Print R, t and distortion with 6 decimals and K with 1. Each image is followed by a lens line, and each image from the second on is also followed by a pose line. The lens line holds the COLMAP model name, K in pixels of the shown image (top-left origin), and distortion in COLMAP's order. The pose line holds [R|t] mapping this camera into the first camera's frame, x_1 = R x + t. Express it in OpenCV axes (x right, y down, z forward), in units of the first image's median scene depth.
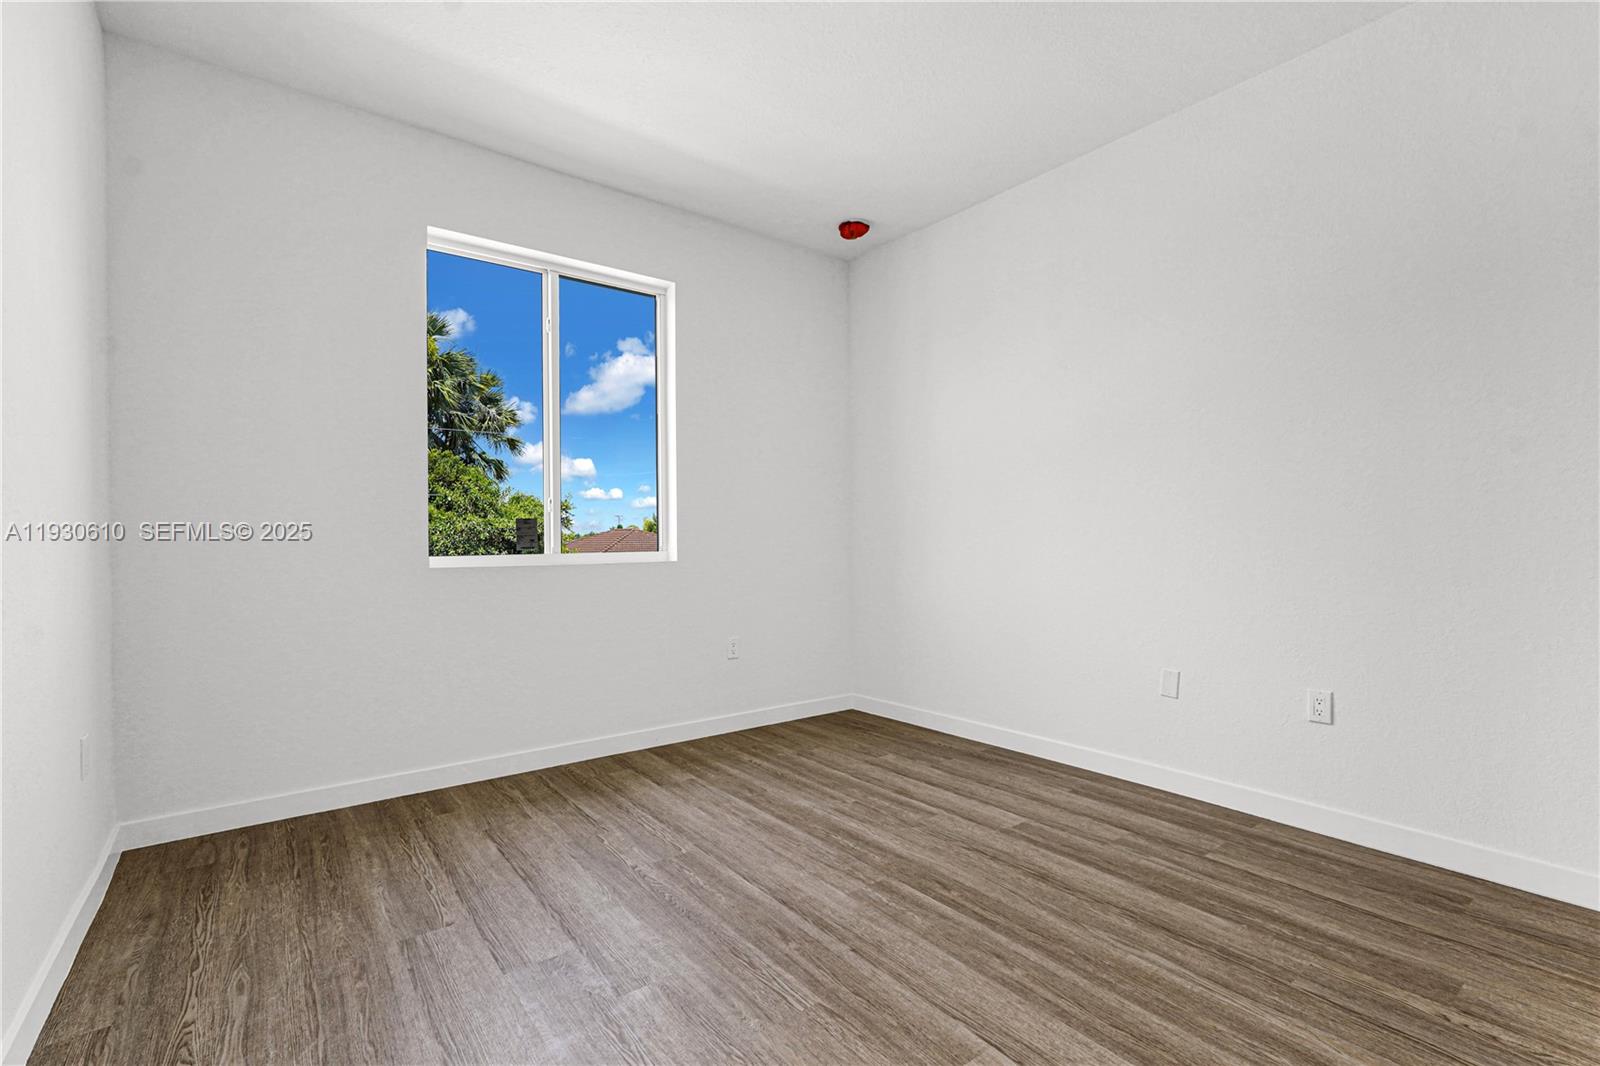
lens RADIAL K [[715.2, 0, 797.4], [0, 715.2, 543.9], [0, 0, 1]] dist [-0.015722, 0.006110]
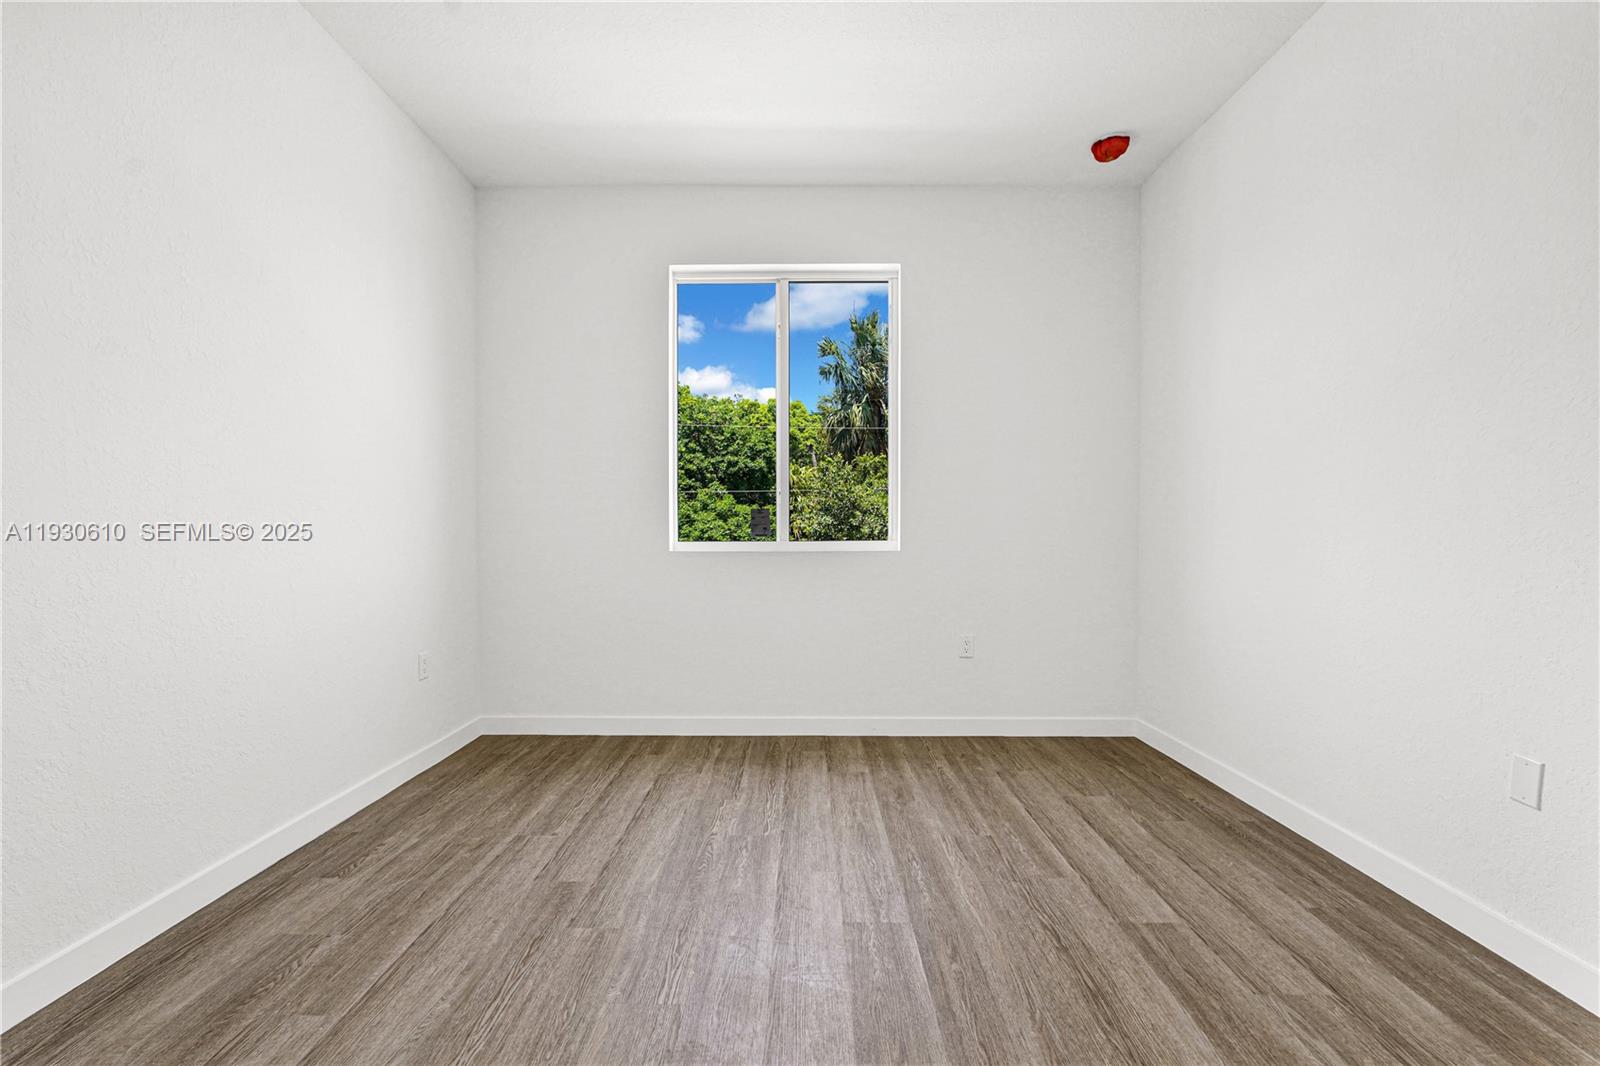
lens RADIAL K [[715.2, 0, 791.9], [0, 715.2, 536.5], [0, 0, 1]] dist [-0.015722, 0.006110]
pose [[0.785431, 0.008045, -0.618897, 0.420419], [-0.006741, 0.999967, 0.004443, 0.003741], [0.618913, 0.000682, 0.785459, 0.192458]]
